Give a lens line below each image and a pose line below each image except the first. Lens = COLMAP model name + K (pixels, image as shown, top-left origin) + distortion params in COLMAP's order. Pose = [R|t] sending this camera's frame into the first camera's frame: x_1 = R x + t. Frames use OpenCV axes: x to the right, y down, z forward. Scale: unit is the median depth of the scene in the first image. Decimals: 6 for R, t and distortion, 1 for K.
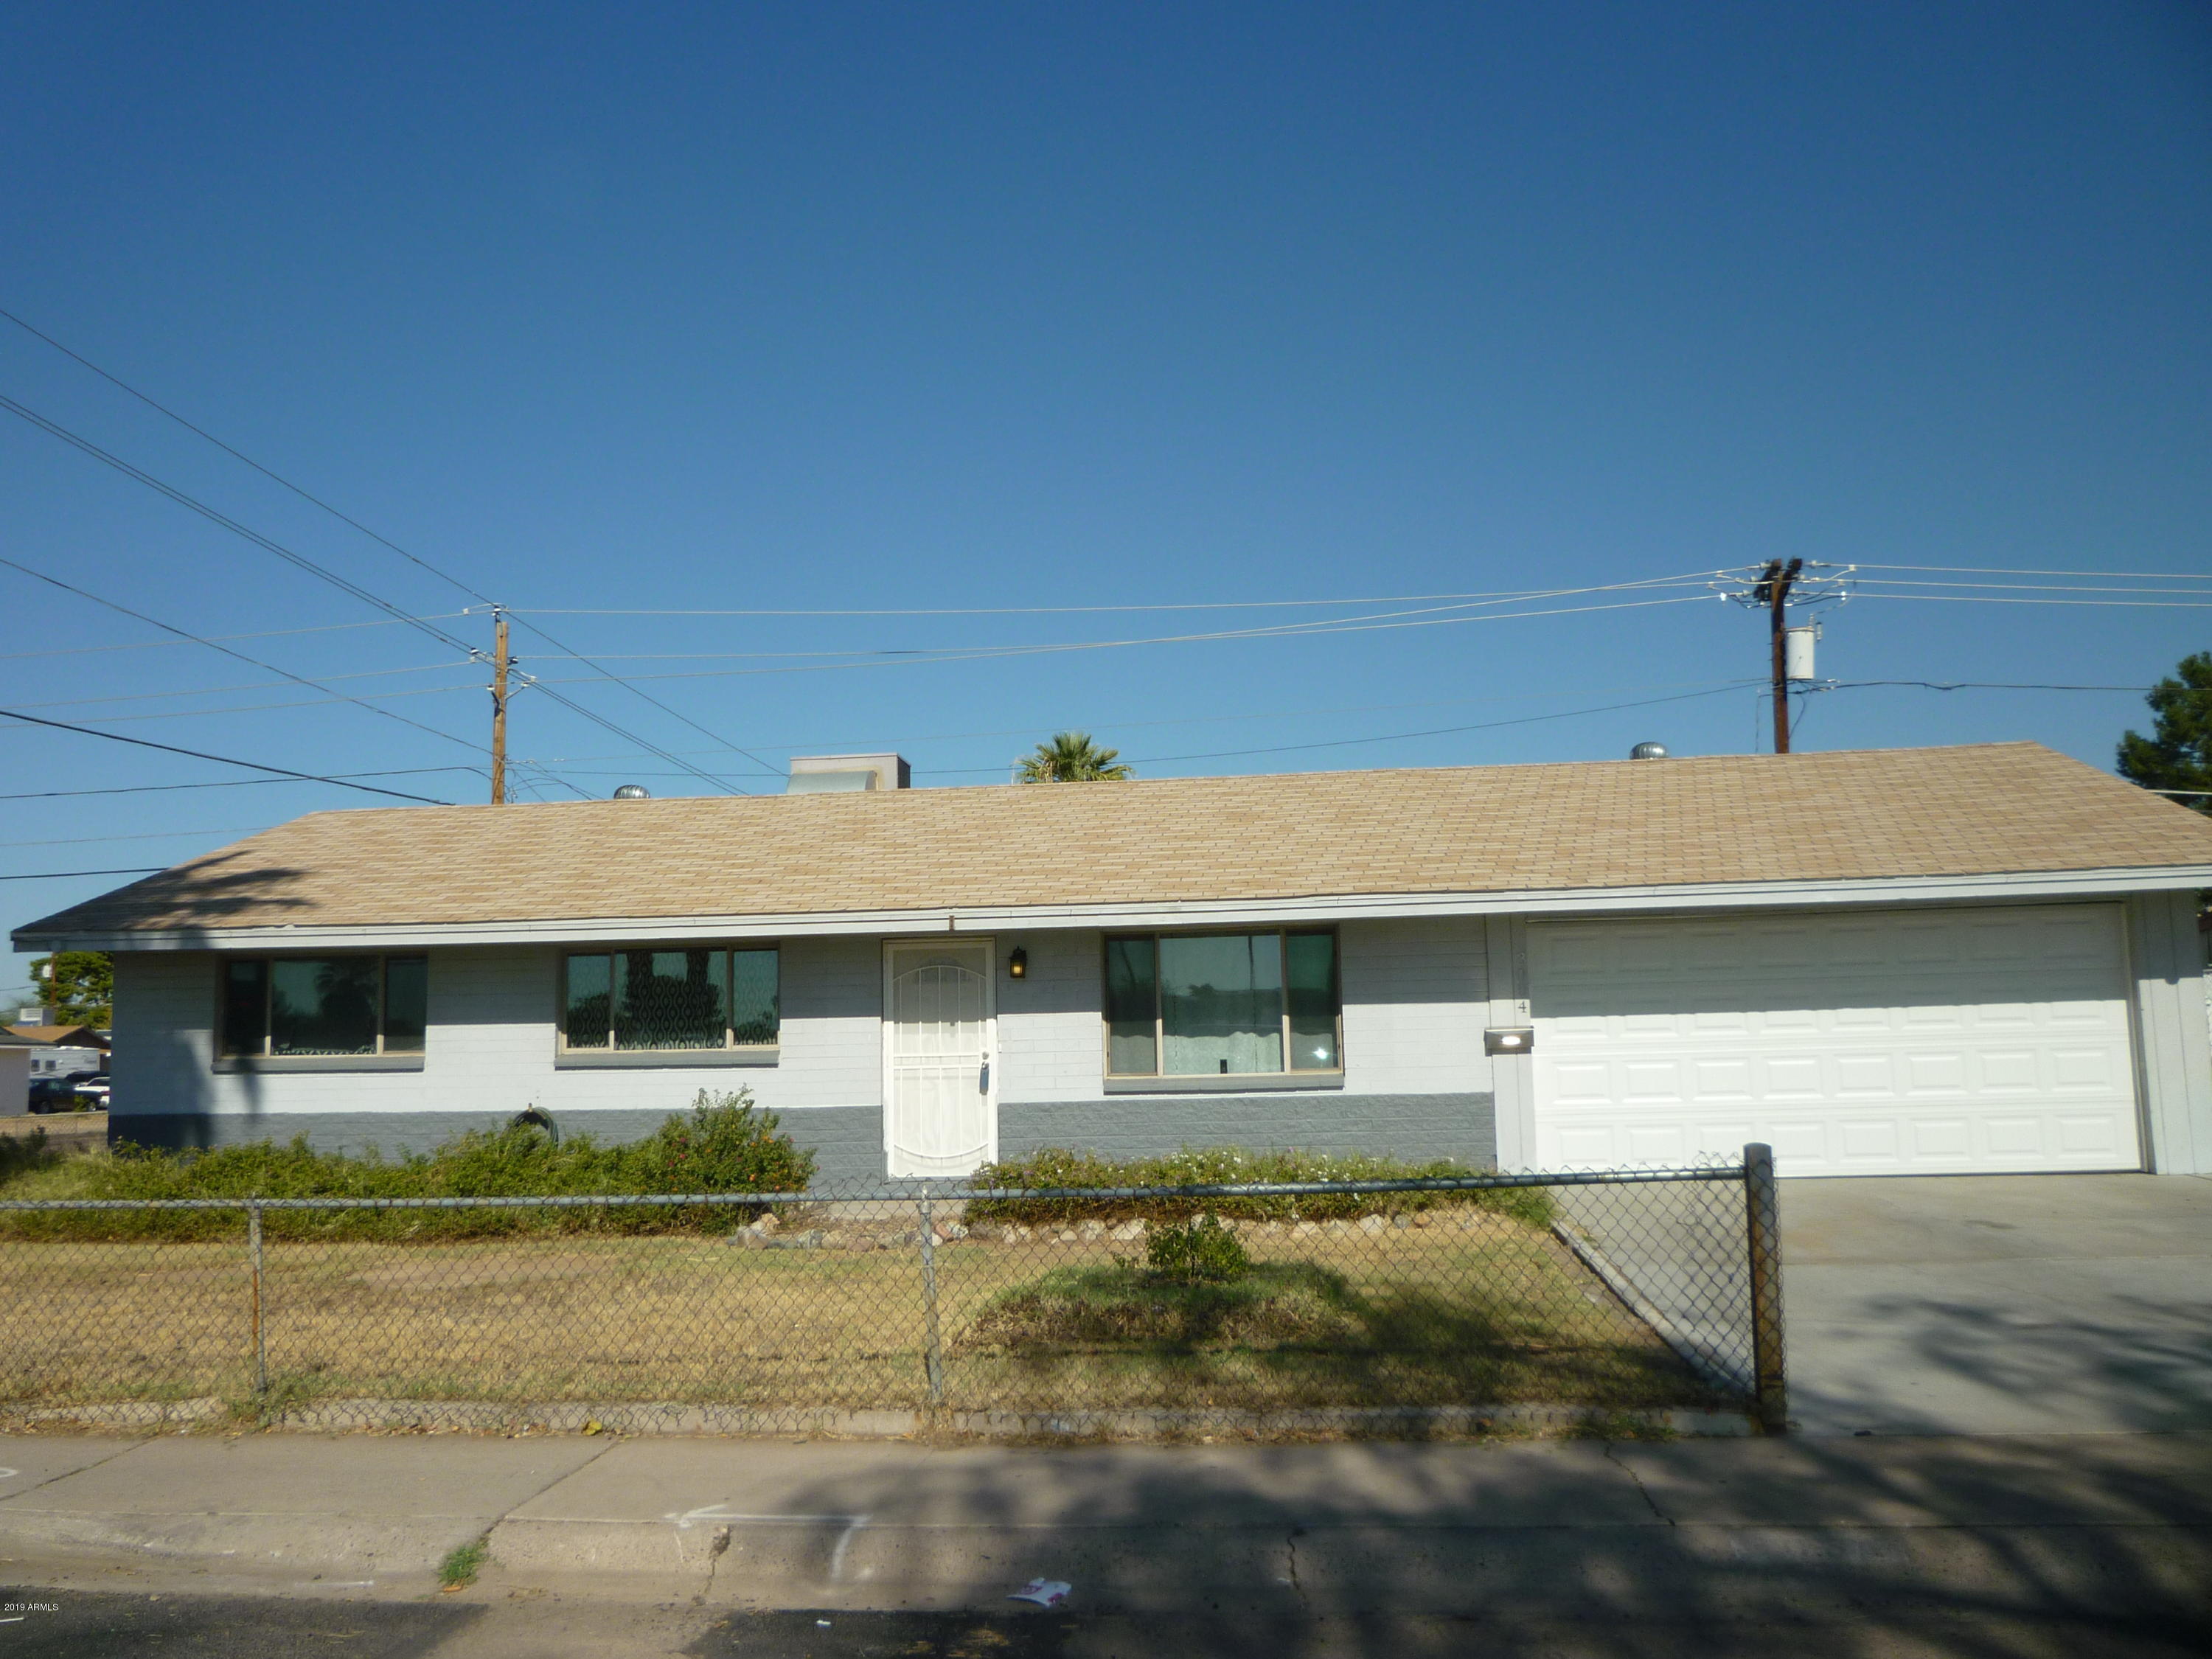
lens RADIAL K [[1920.6, 0, 1099.7], [0, 1920.6, 752.0], [0, 0, 1]] dist [-0.039227, 0.003233]
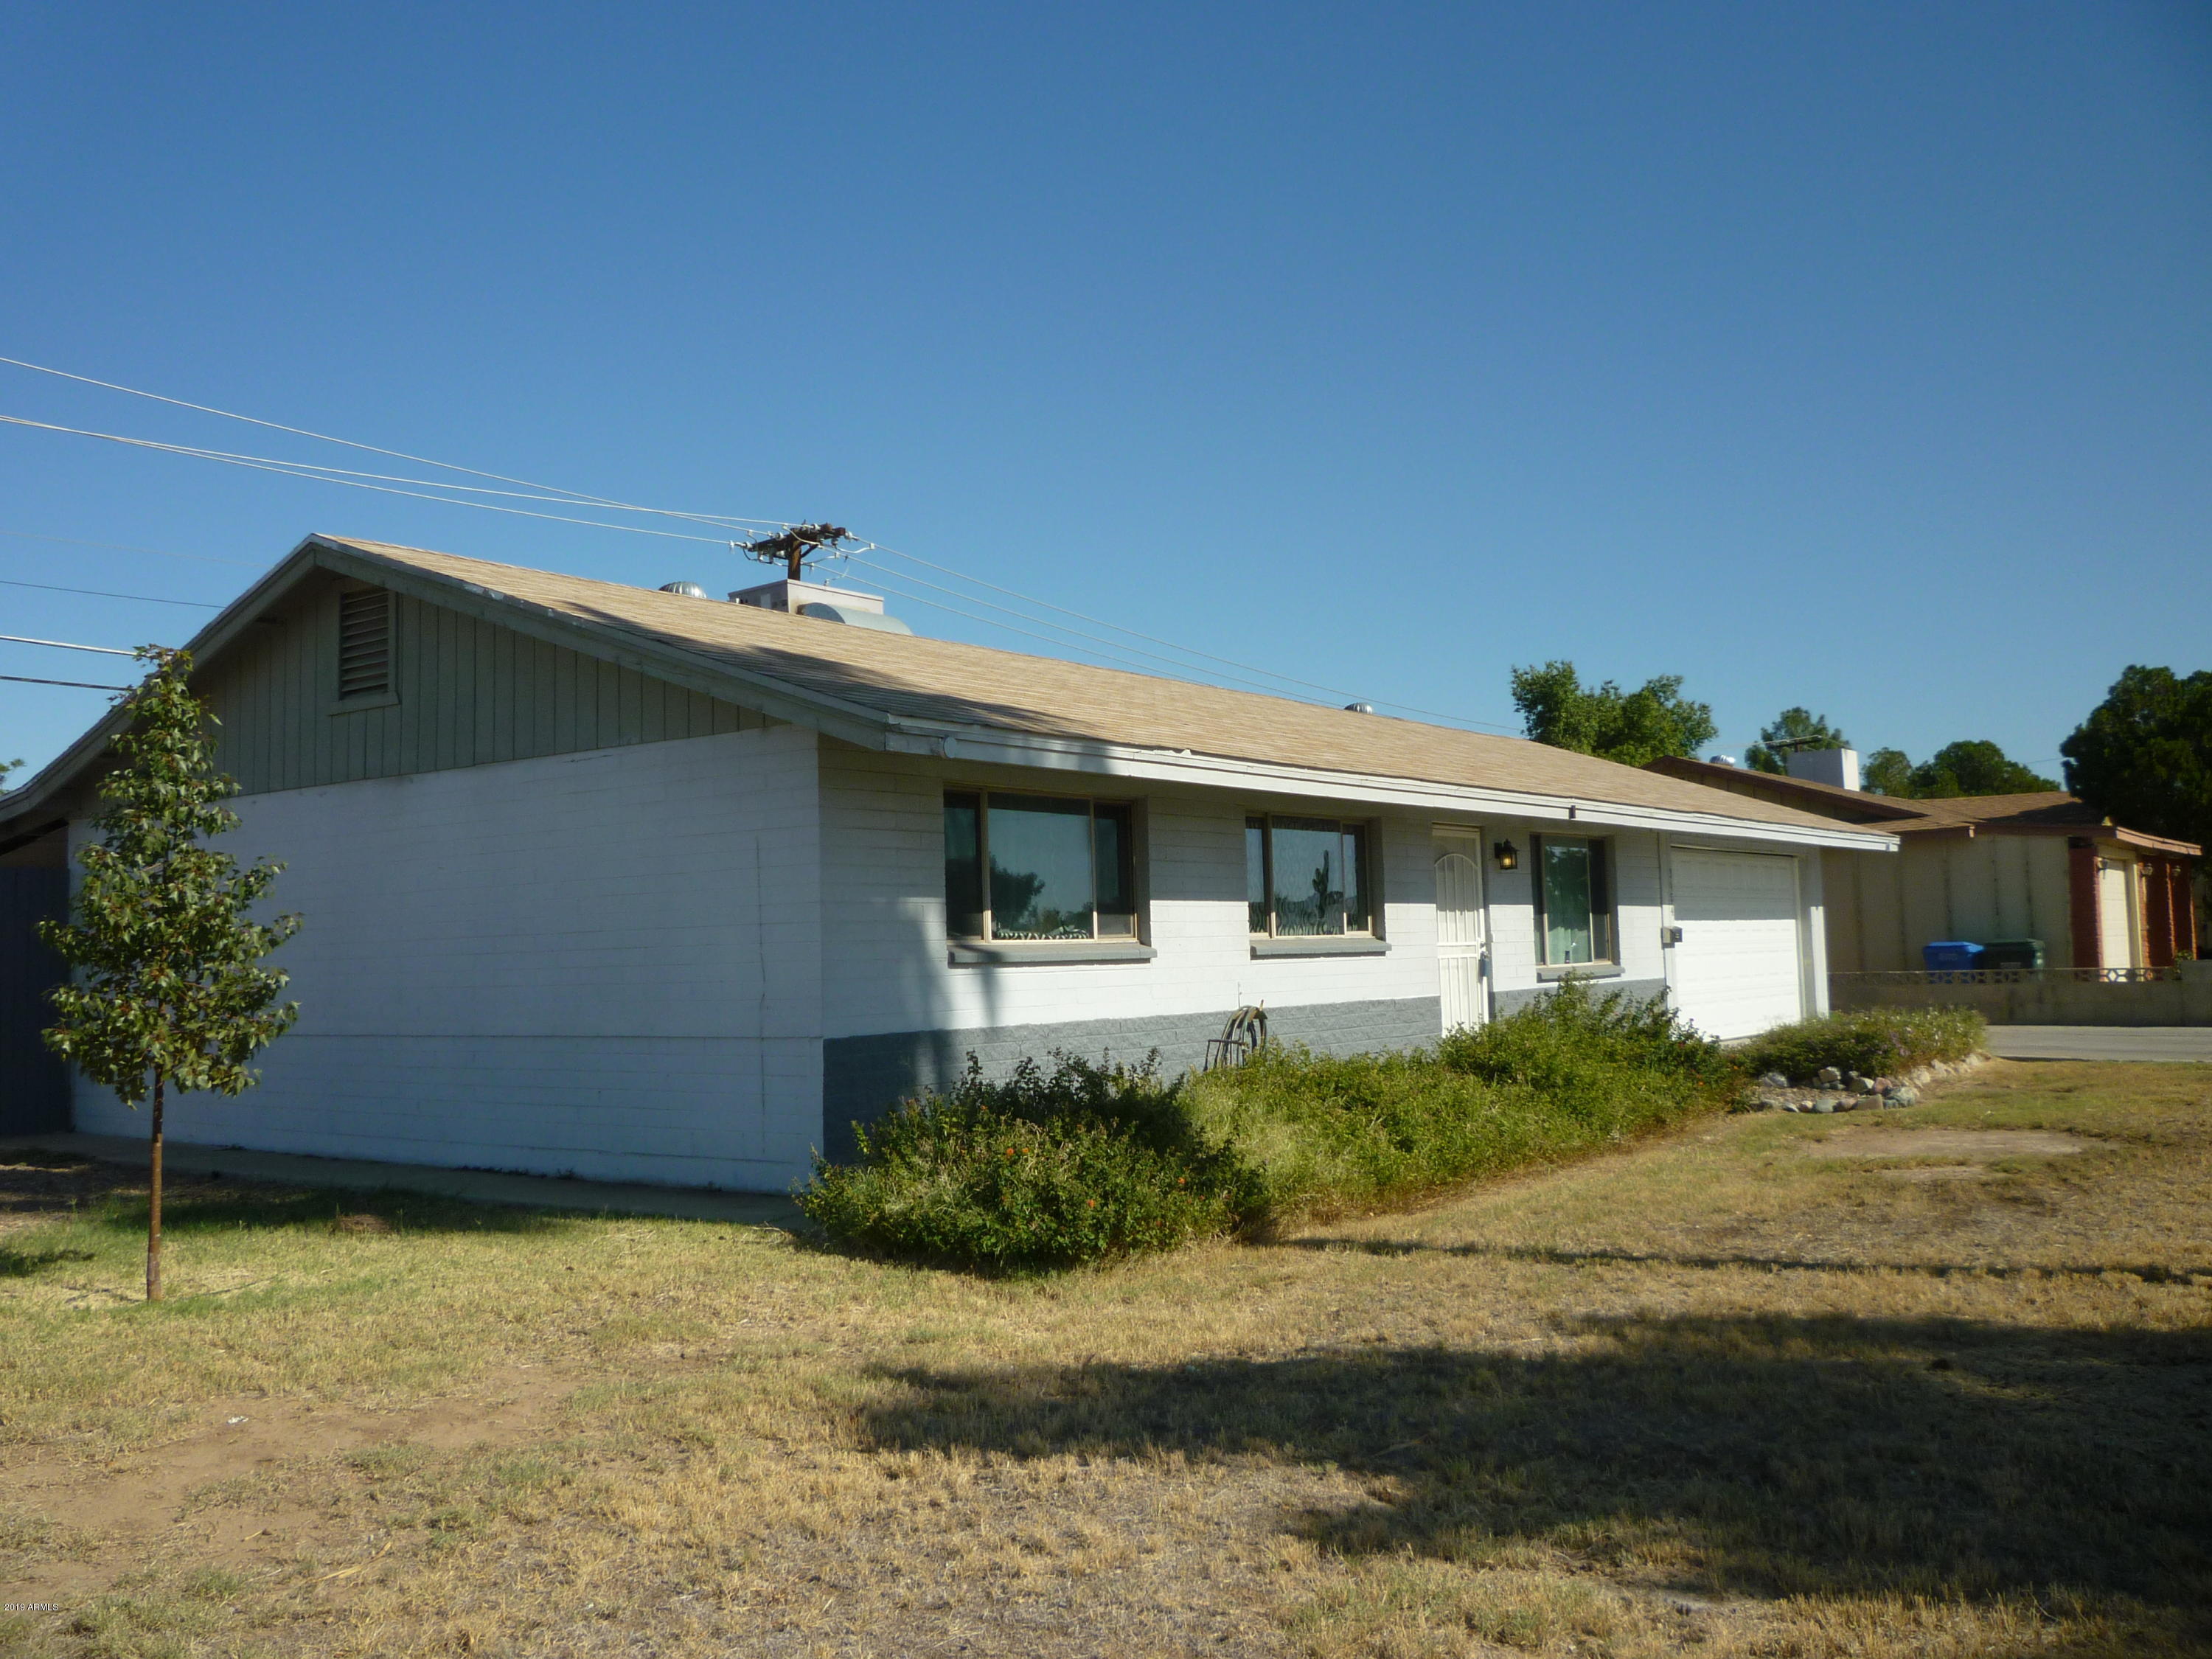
lens RADIAL K [[1858.8, 0, 1164.6], [0, 1858.8, 765.0], [0, 0, 1]] dist [0.068123, -0.288449]
pose [[0.494934, 0.094453, 0.863782, -1.002935], [-0.118100, 0.992162, -0.040822, 0.122941], [-0.860867, -0.081809, 0.502210, 0.652298]]
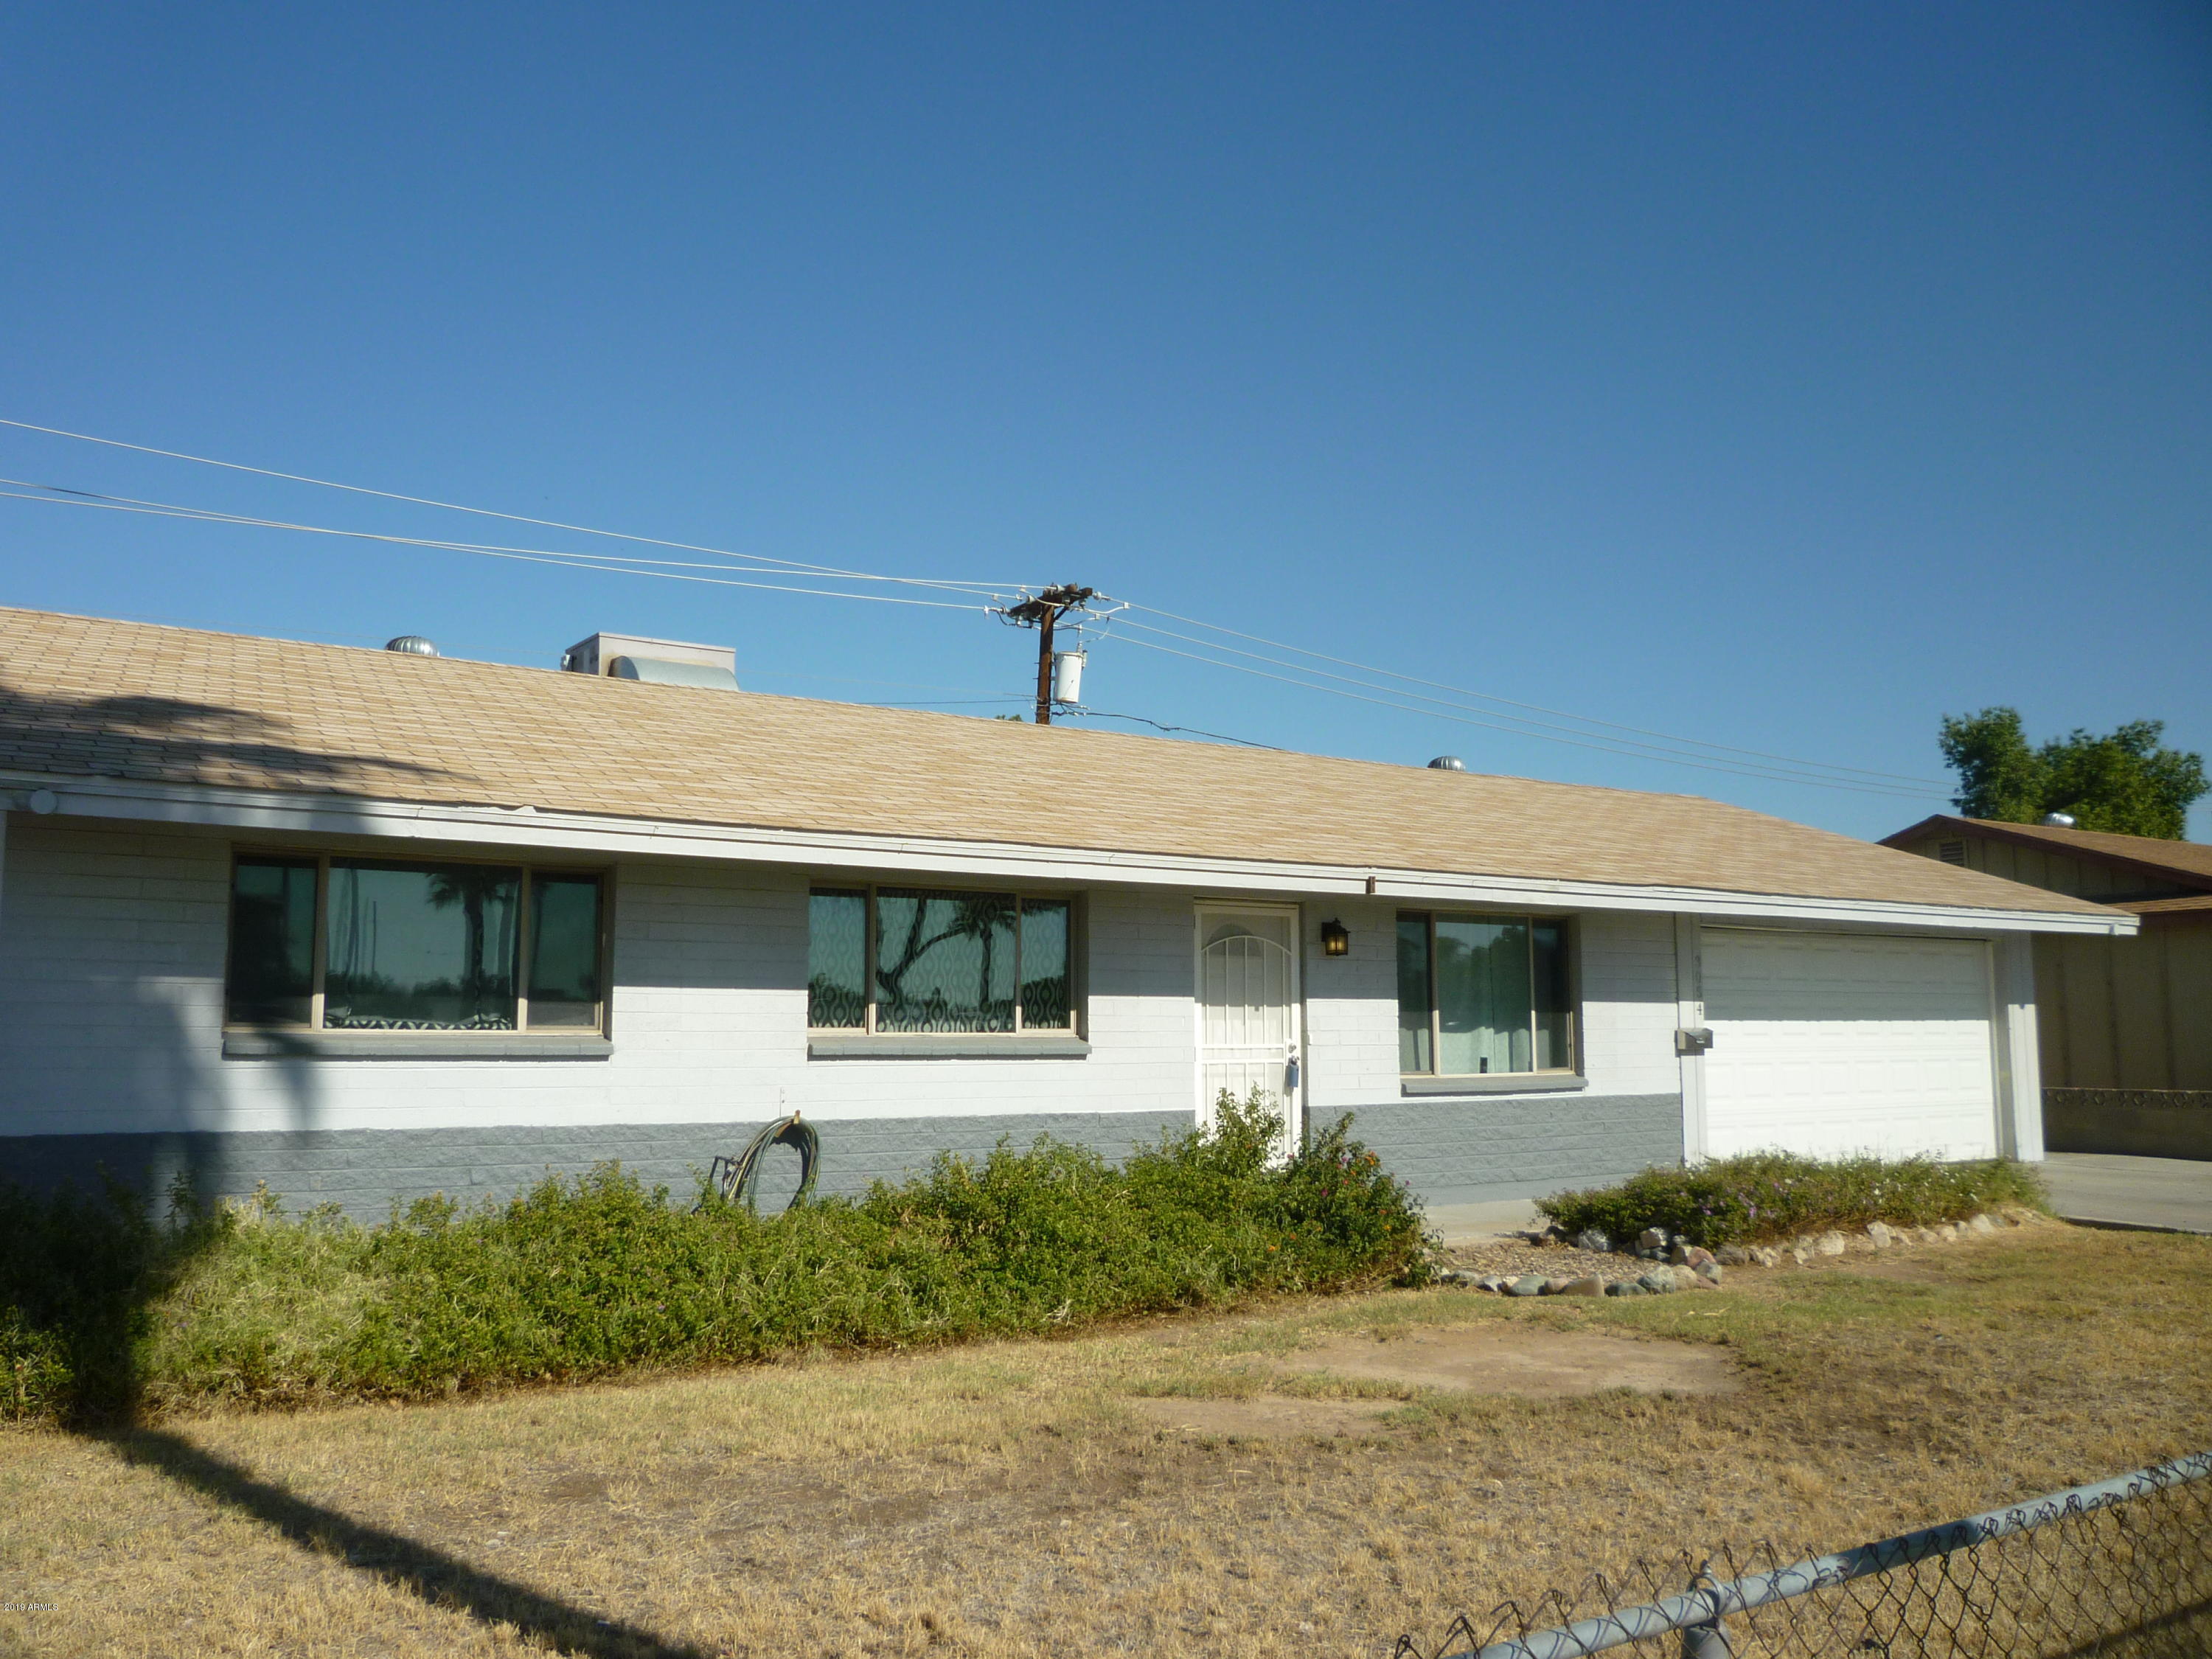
lens RADIAL K [[1881.6, 0, 1101.1], [0, 1881.6, 778.0], [0, 0, 1]] dist [-0.045029, 0.007705]
pose [[0.749702, 0.110788, 0.652436, -0.655274], [-0.119070, 0.992380, -0.031691, 0.078075], [-0.650975, -0.053926, 0.757181, 0.447849]]
